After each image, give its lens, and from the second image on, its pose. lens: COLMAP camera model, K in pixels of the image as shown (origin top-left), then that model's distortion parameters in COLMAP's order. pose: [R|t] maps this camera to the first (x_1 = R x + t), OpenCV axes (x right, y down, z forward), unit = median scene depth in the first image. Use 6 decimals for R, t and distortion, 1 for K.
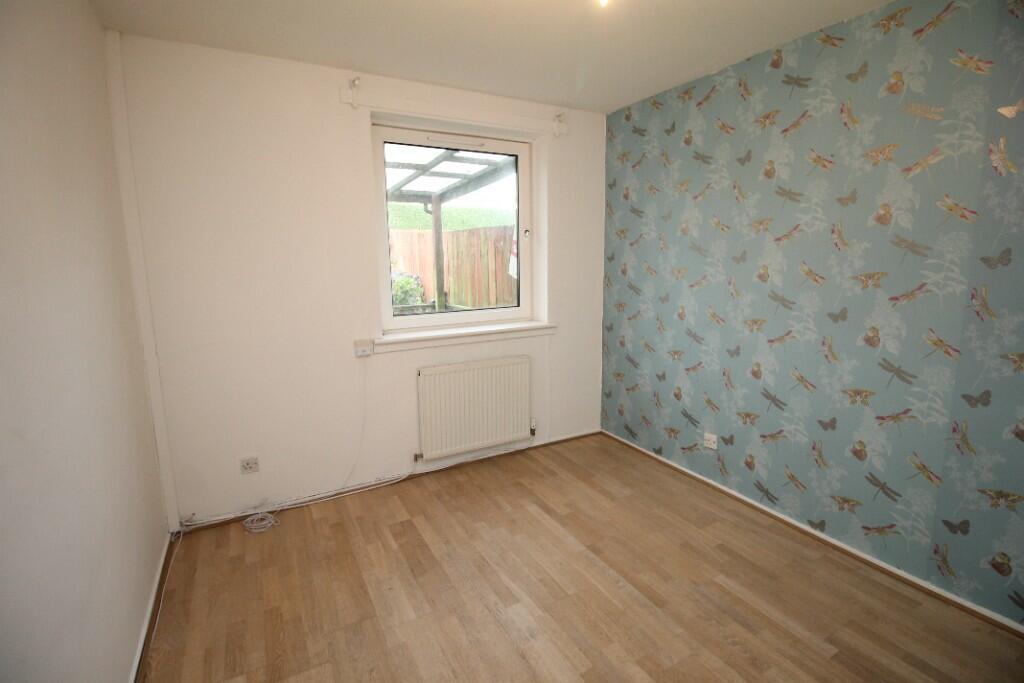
lens RADIAL K [[474.7, 0, 514.1], [0, 474.7, 328.1], [0, 0, 1]] dist [-0.029847, -0.000314]
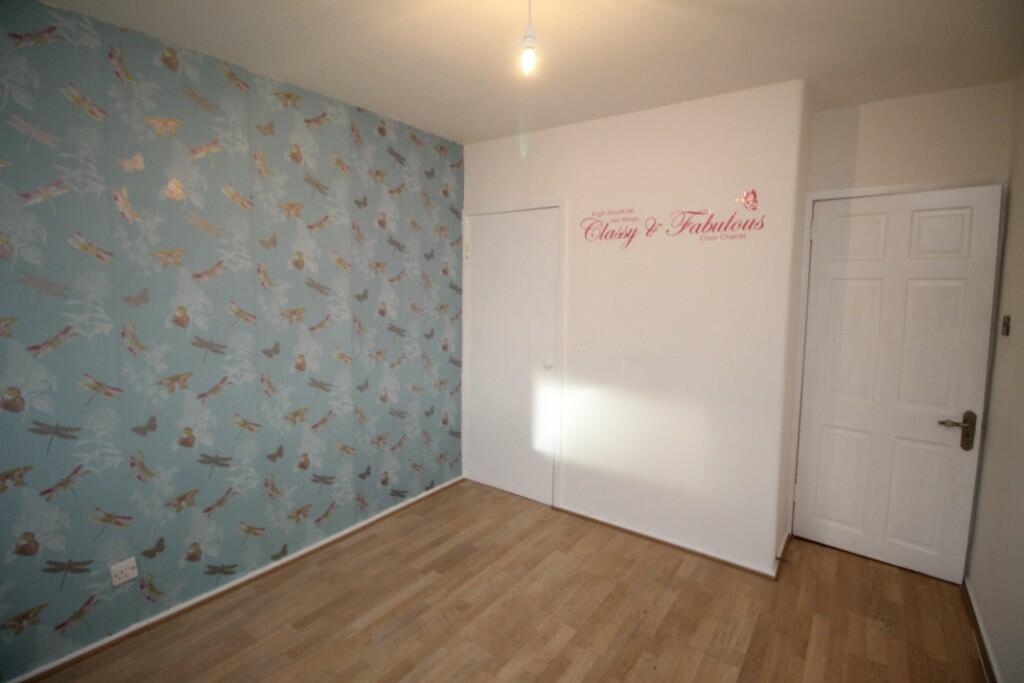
lens RADIAL K [[492.2, 0, 517.7], [0, 492.2, 349.6], [0, 0, 1]] dist [-0.031752, -0.000519]
pose [[-0.447762, -0.092830, 0.889321, -0.528268], [0.138665, 0.975354, 0.171627, -0.137942], [-0.883335, 0.200166, -0.423855, 0.948191]]
